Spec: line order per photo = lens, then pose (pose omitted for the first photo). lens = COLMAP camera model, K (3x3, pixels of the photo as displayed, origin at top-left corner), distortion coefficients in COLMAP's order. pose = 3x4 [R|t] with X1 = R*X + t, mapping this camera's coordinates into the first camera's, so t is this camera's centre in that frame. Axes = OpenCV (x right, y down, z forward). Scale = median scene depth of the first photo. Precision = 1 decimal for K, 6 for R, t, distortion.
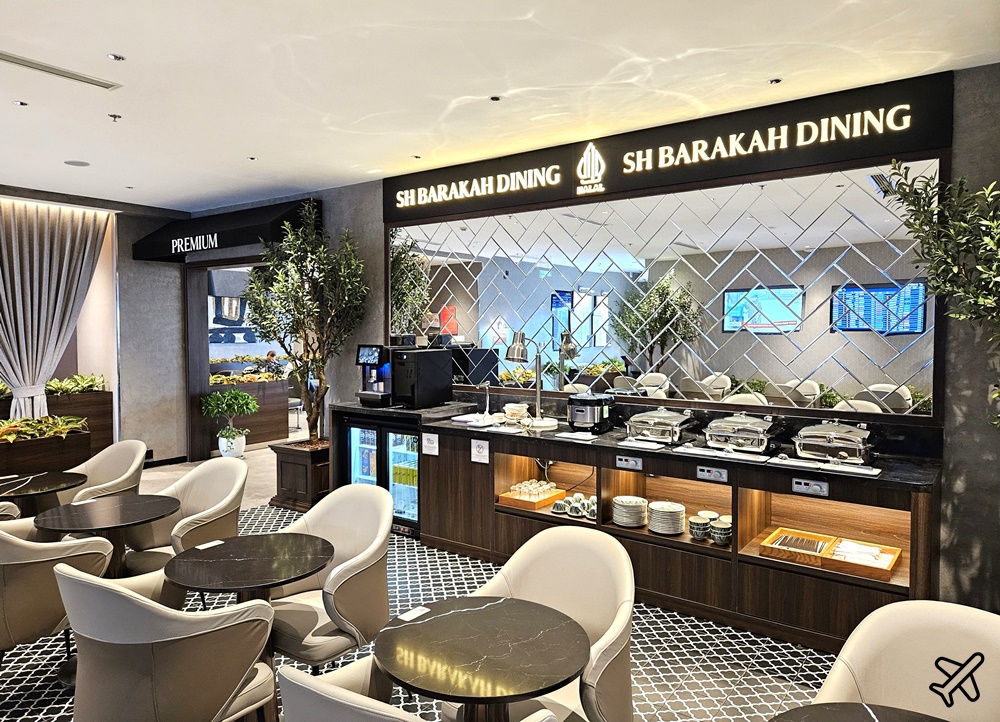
lens RADIAL K [[687.3, 0, 501.8], [0, 687.3, 357.2], [0, 0, 1]] dist [0.060551, -0.001486]
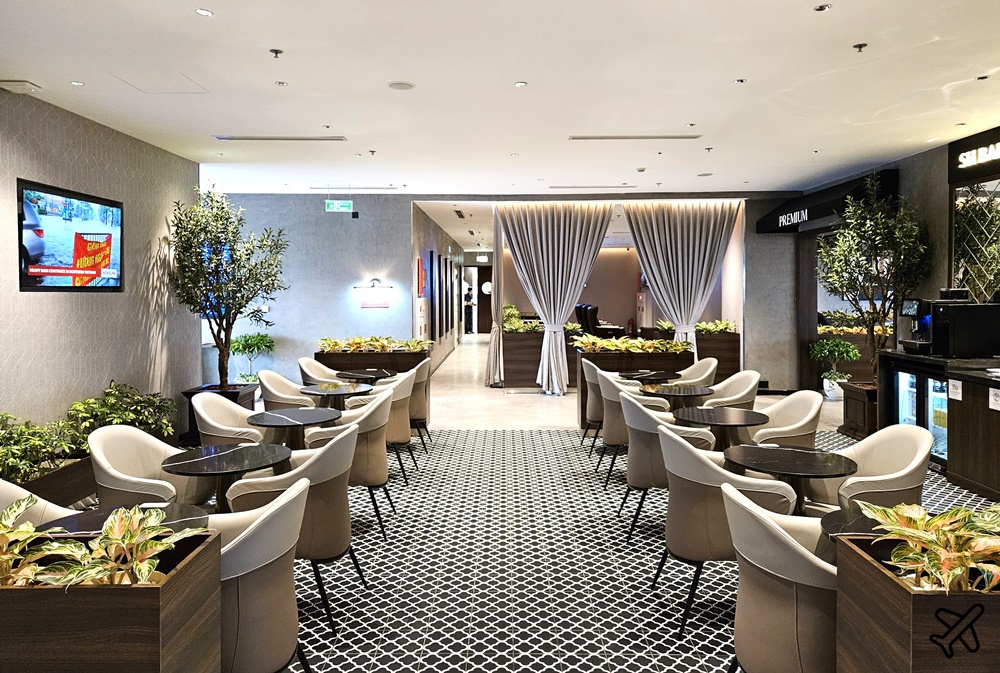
lens RADIAL K [[664.8, 0, 500.0], [0, 664.8, 336.7], [0, 0, 1]] dist [0.003252, 0.000751]
pose [[0.597014, 0.054061, -0.800407, 0.250910], [-0.027143, 0.998517, 0.047196, 0.010288], [0.801771, -0.006452, 0.597596, -0.168936]]
